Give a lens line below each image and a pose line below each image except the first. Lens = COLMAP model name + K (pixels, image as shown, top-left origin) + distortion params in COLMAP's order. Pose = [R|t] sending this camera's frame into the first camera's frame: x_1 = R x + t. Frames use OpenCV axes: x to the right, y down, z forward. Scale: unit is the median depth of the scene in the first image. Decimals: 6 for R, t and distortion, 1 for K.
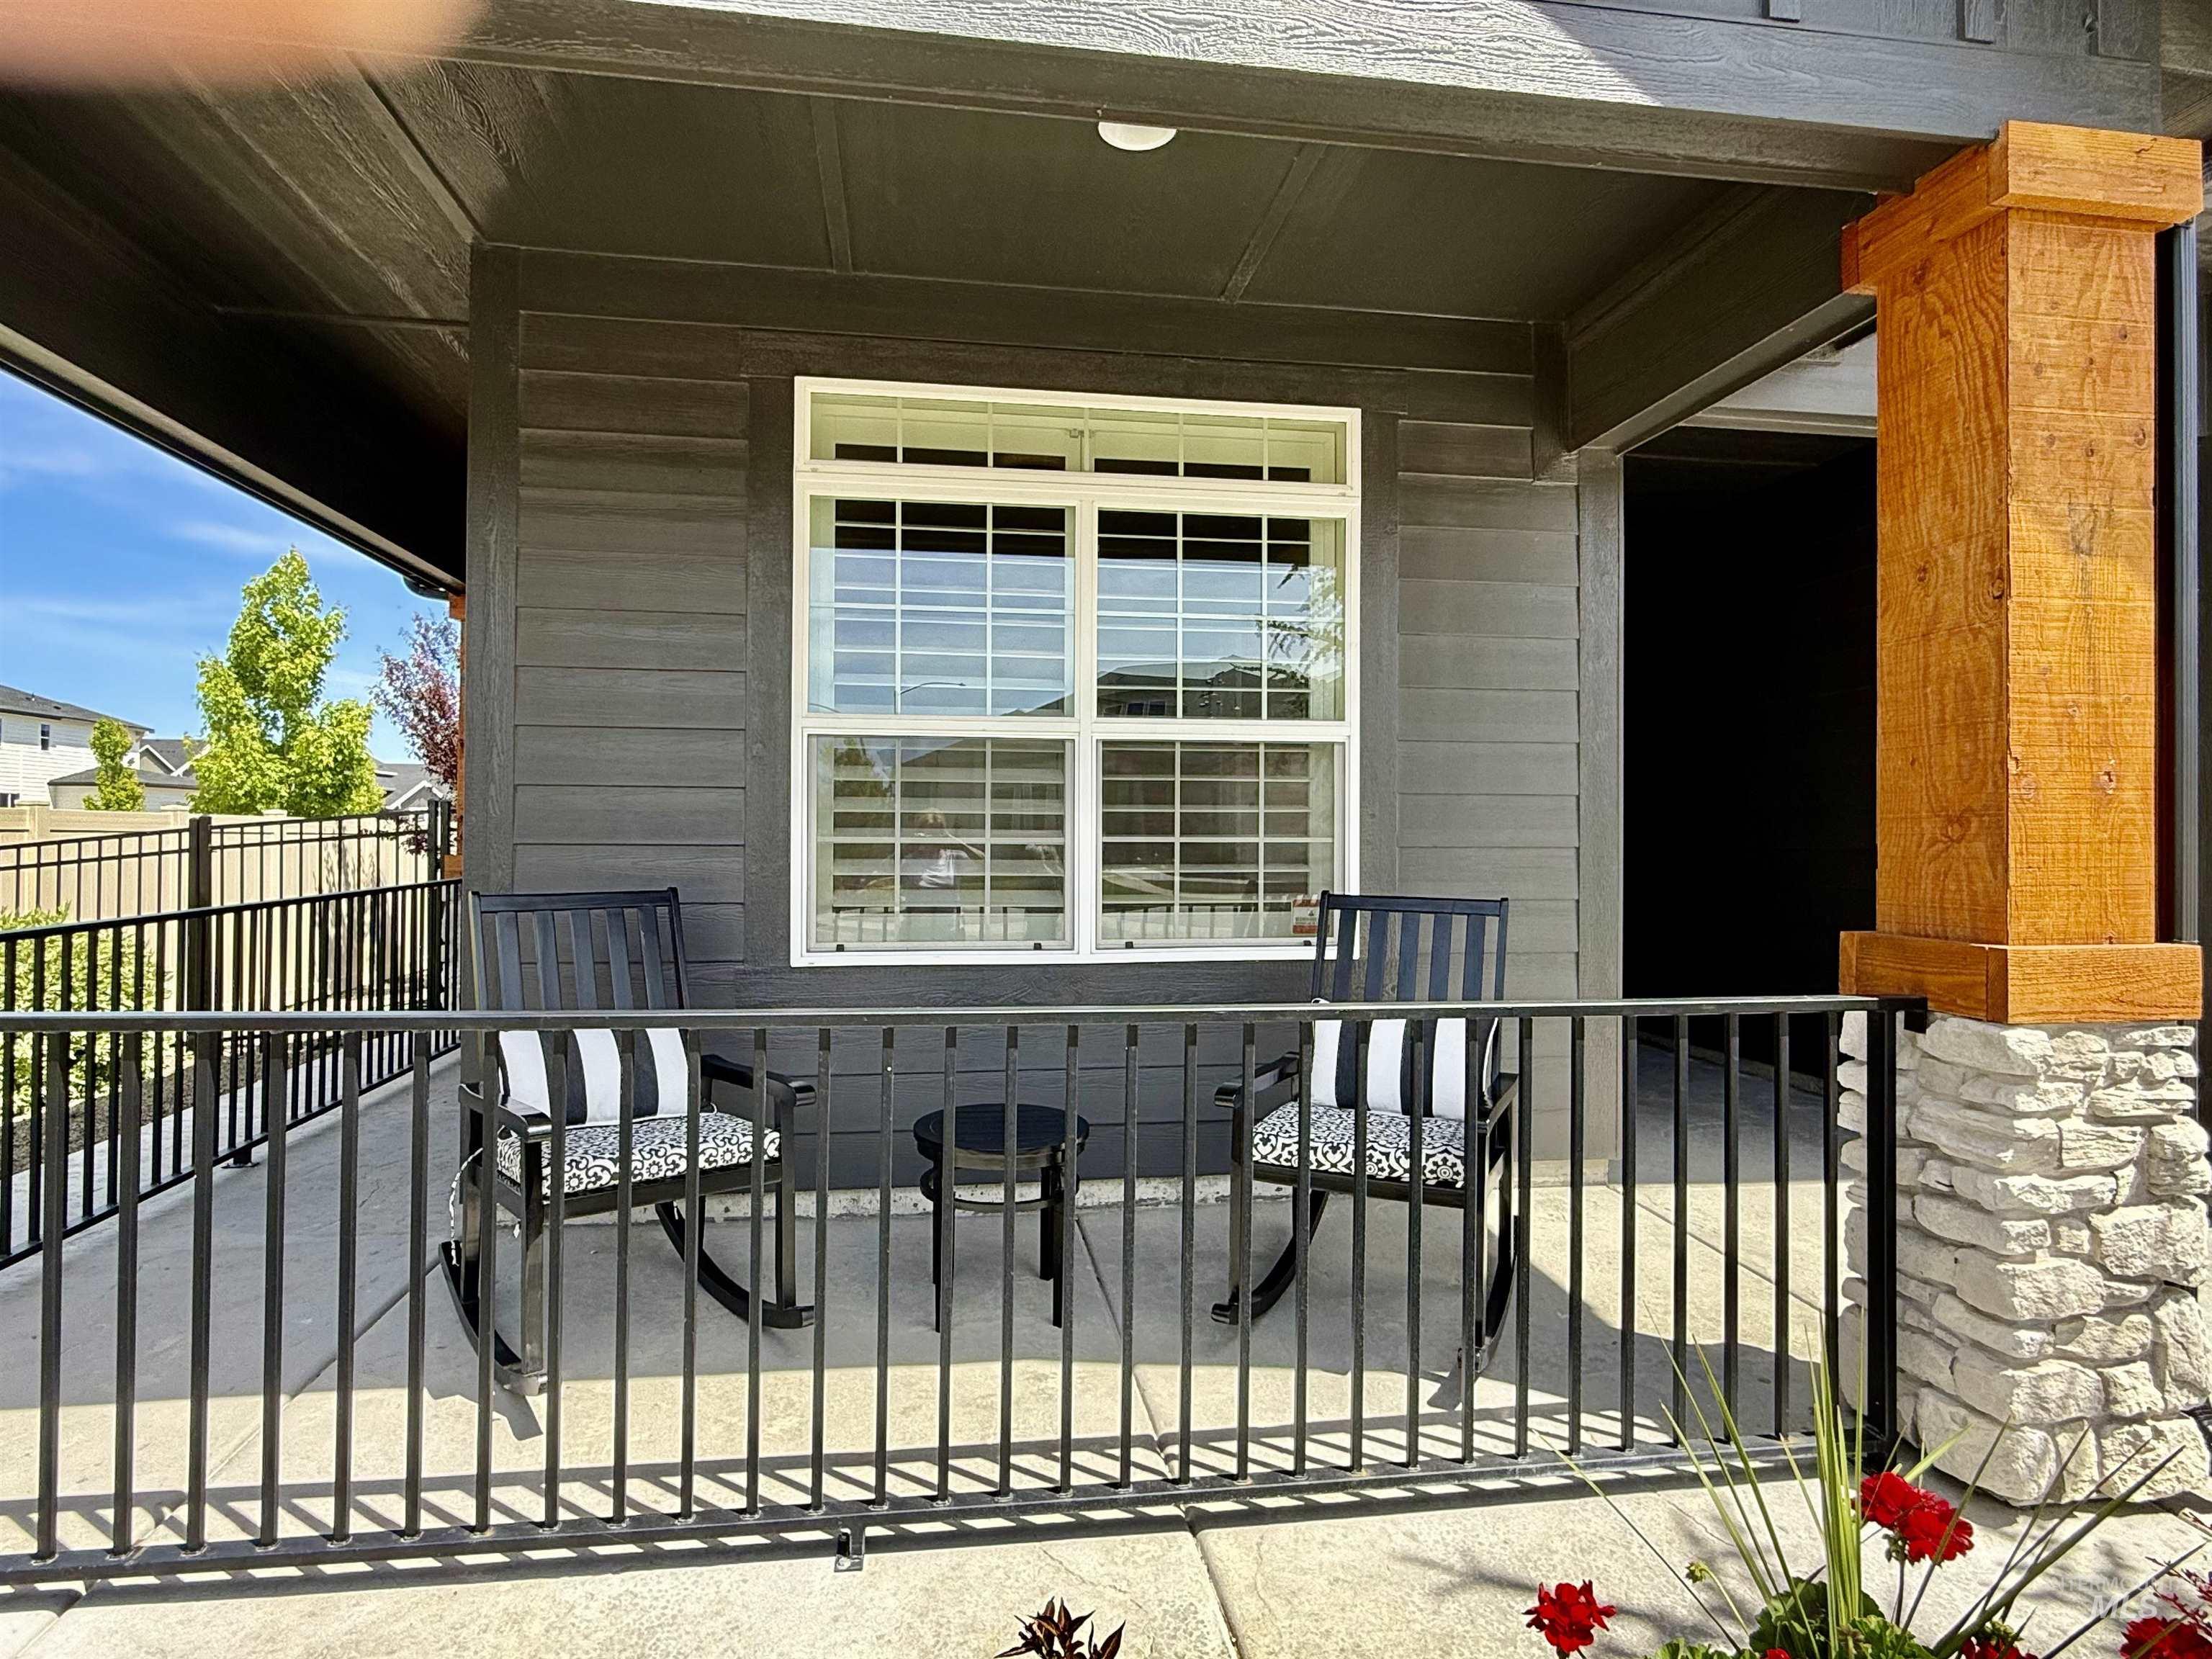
lens RADIAL K [[1239.1, 0, 1106.0], [0, 1239.1, 829.5], [0, 0, 1]] dist [-0.001948, -0.000252]
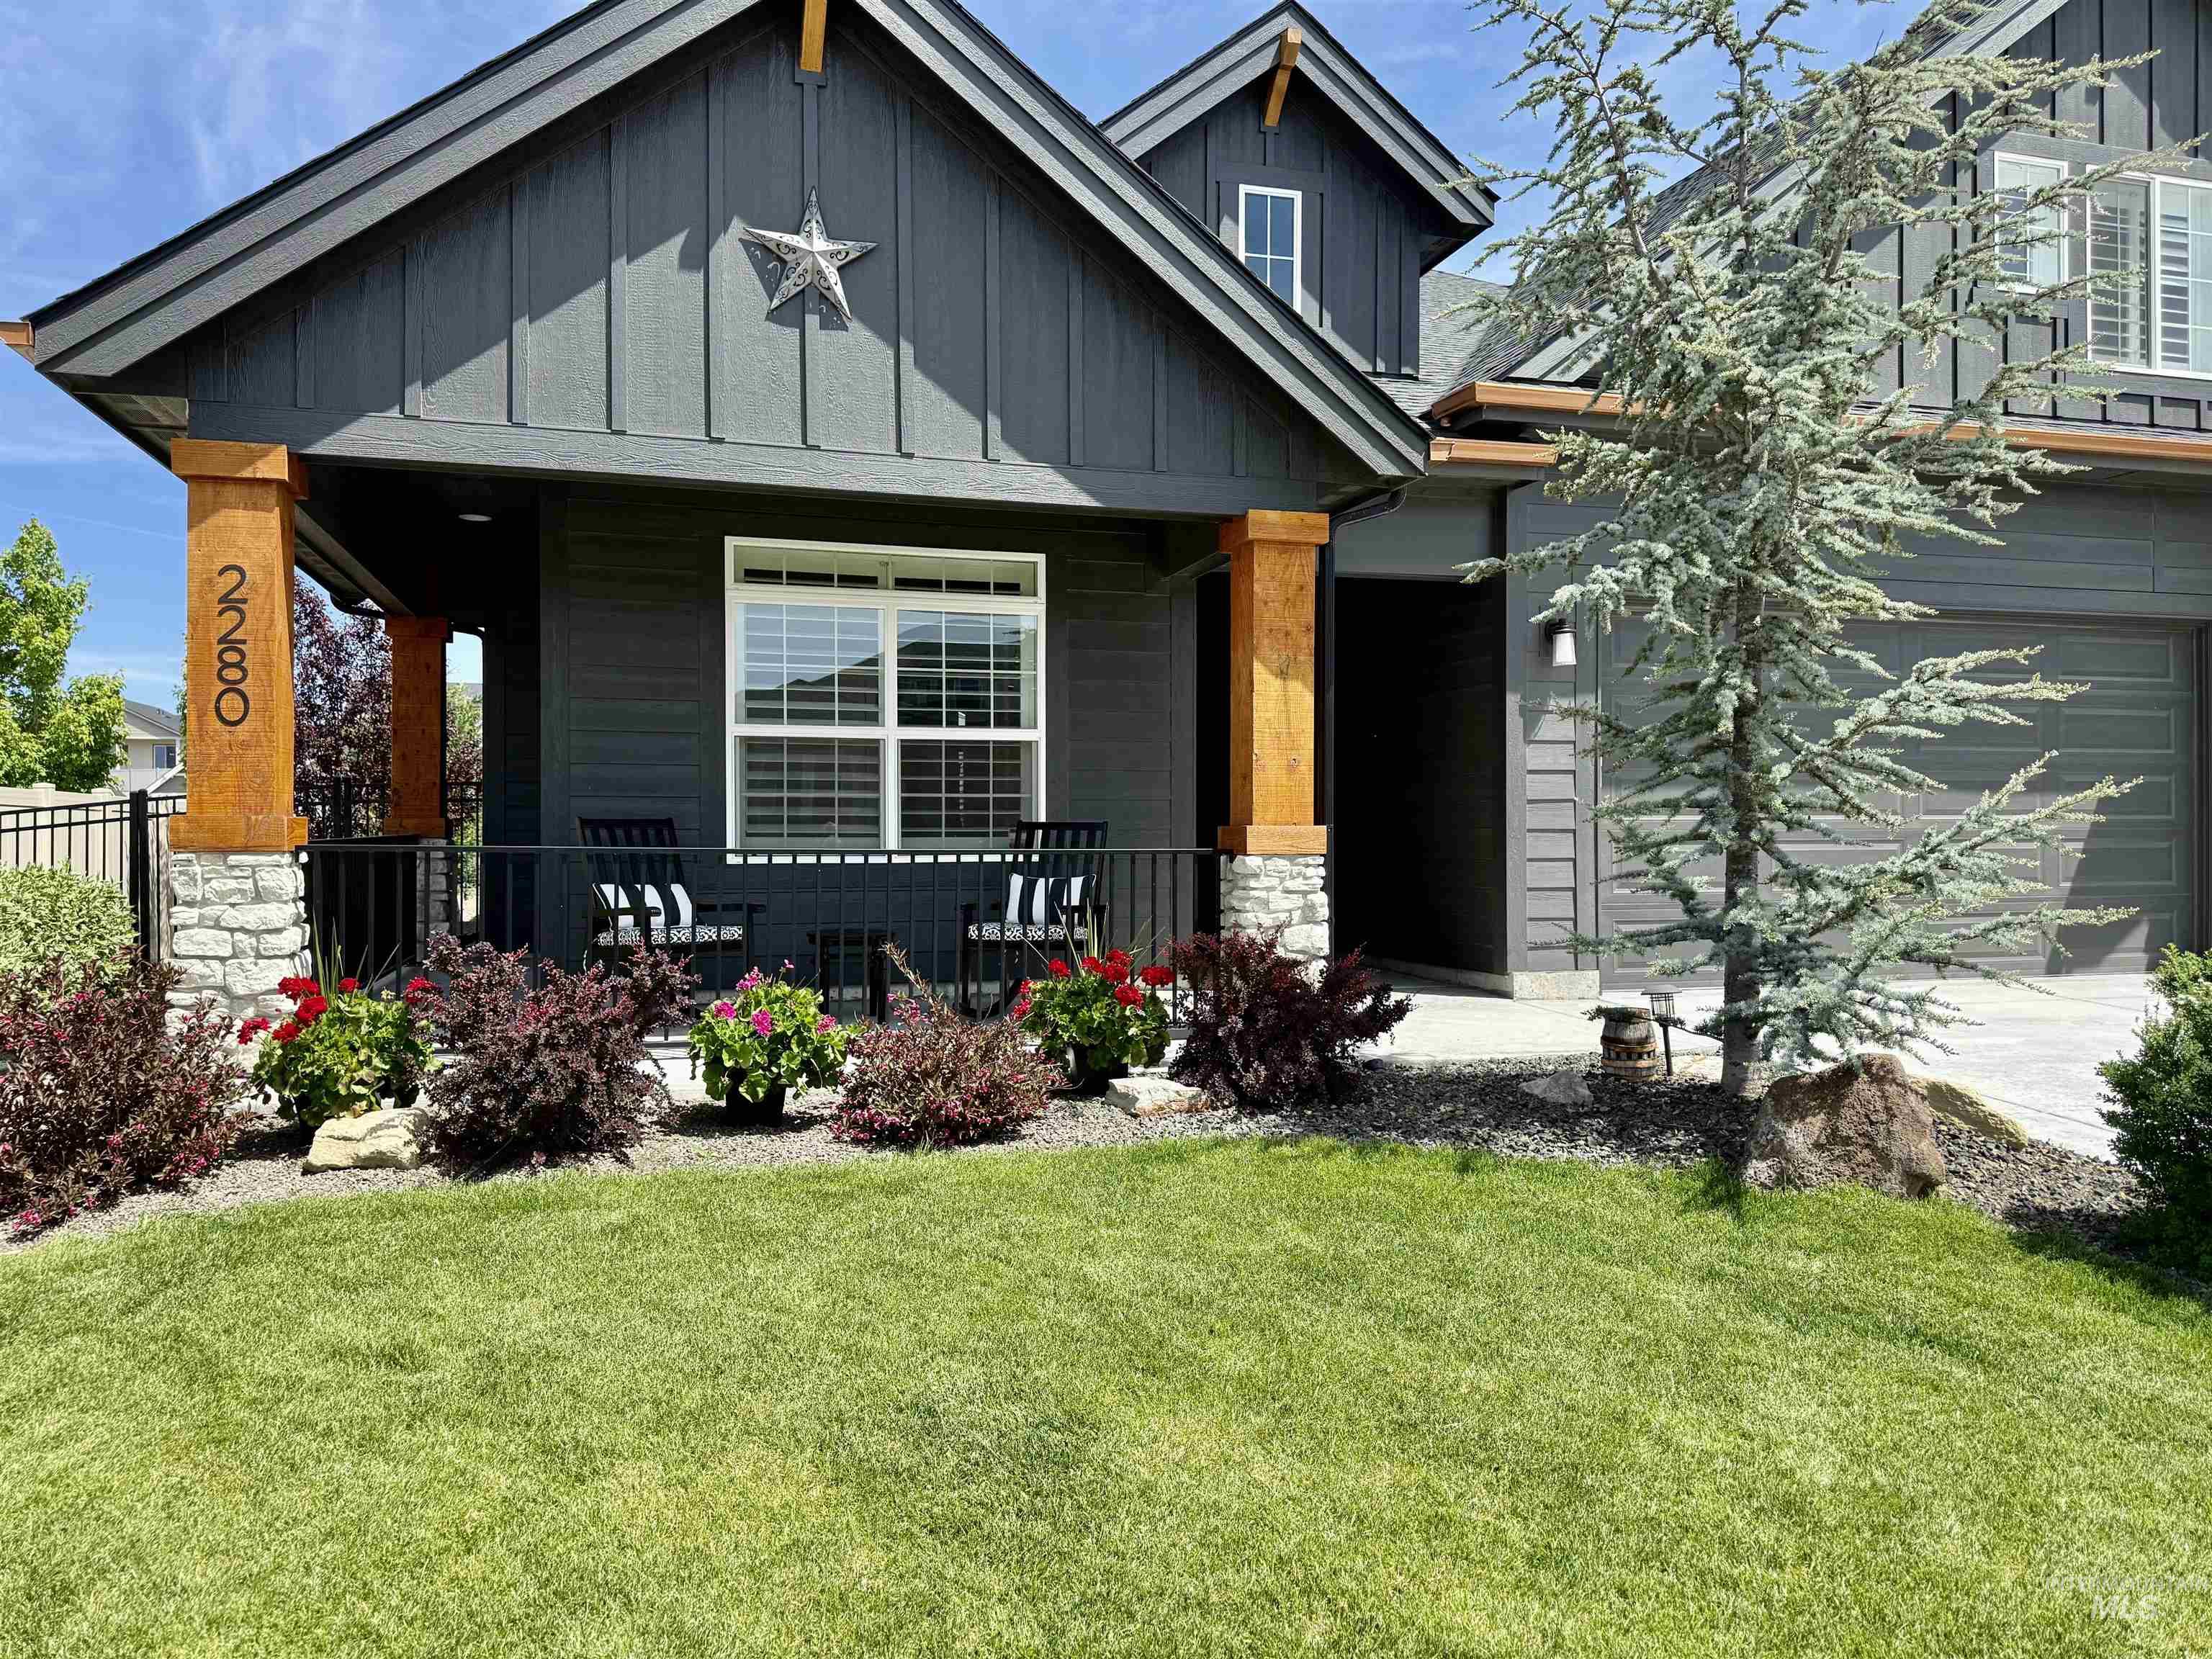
lens RADIAL K [[1585.7, 0, 1135.3], [0, 1585.7, 834.1], [0, 0, 1]] dist [0.122183, -0.199529]
pose [[0.990134, -0.005833, 0.140003, 0.010836], [0.004950, 0.999966, 0.006656, 0.053666], [-0.140037, -0.005897, 0.990129, -1.392744]]
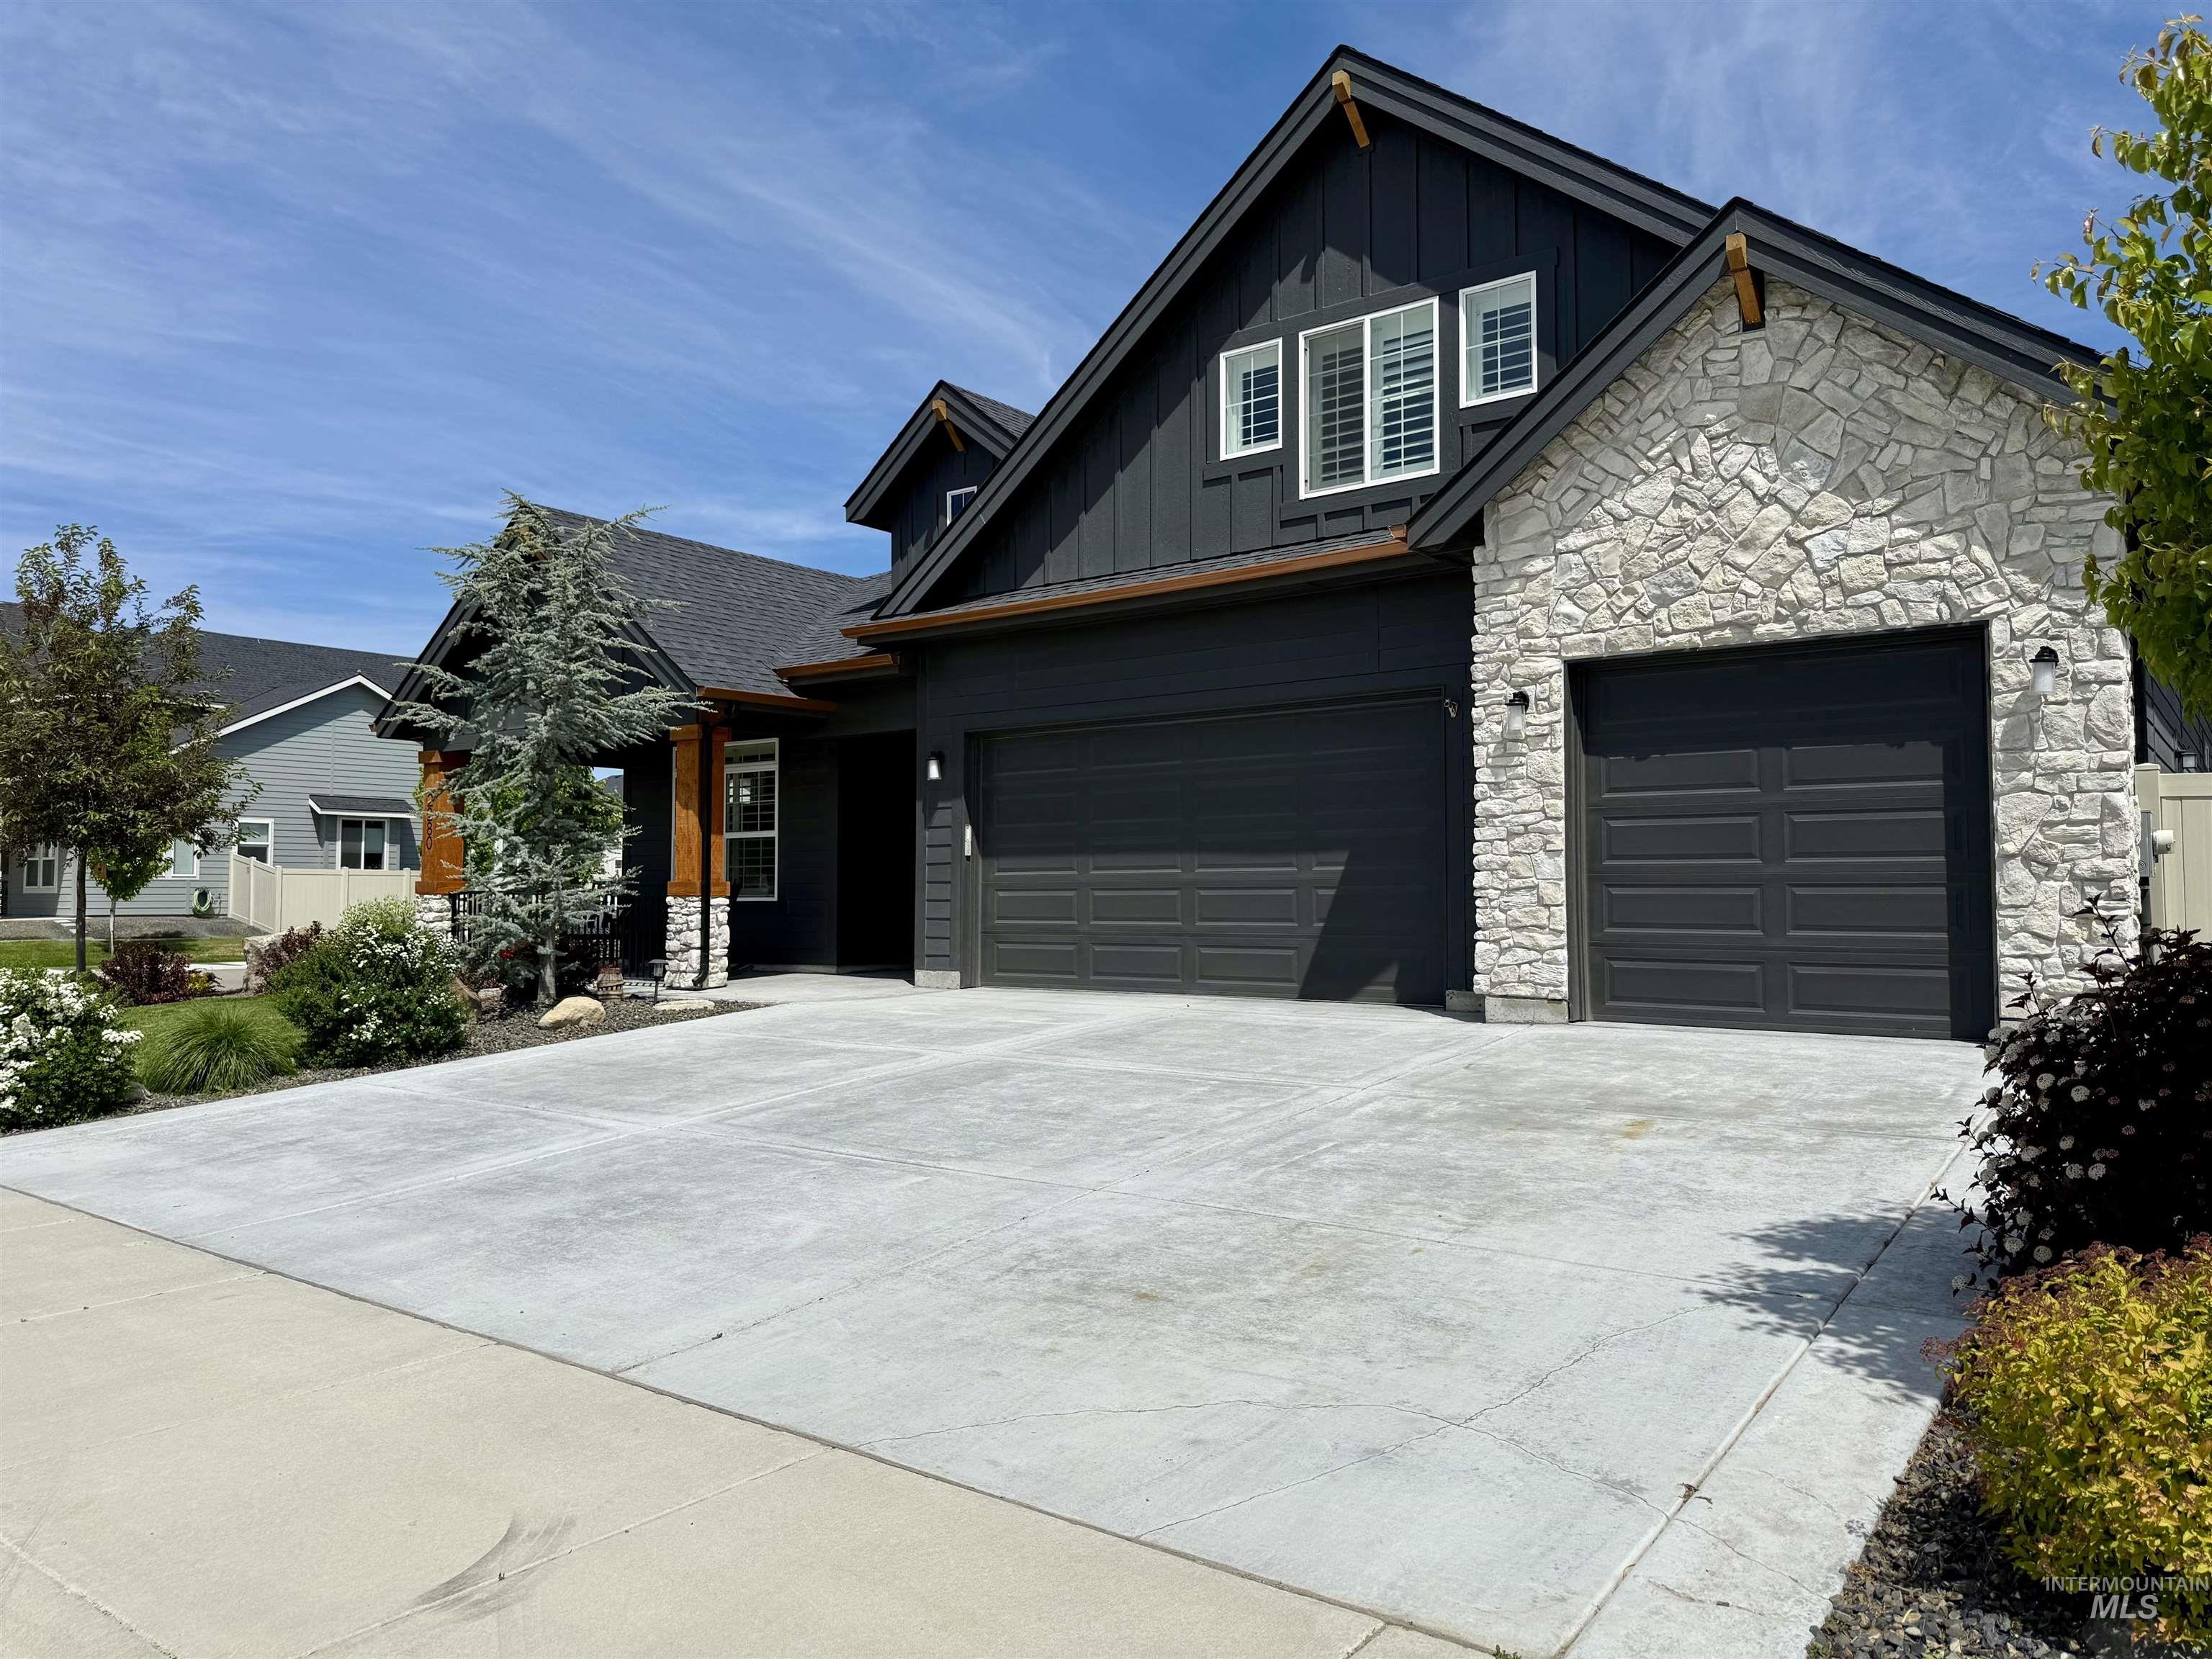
lens RADIAL K [[1585.7, 0, 1135.3], [0, 1585.7, 834.1], [0, 0, 1]] dist [0.122183, -0.199529]
pose [[0.694642, -0.033182, -0.718590, 4.268534], [0.007640, 0.999220, -0.038755, 0.104961], [0.719315, 0.021431, 0.694353, -1.408523]]
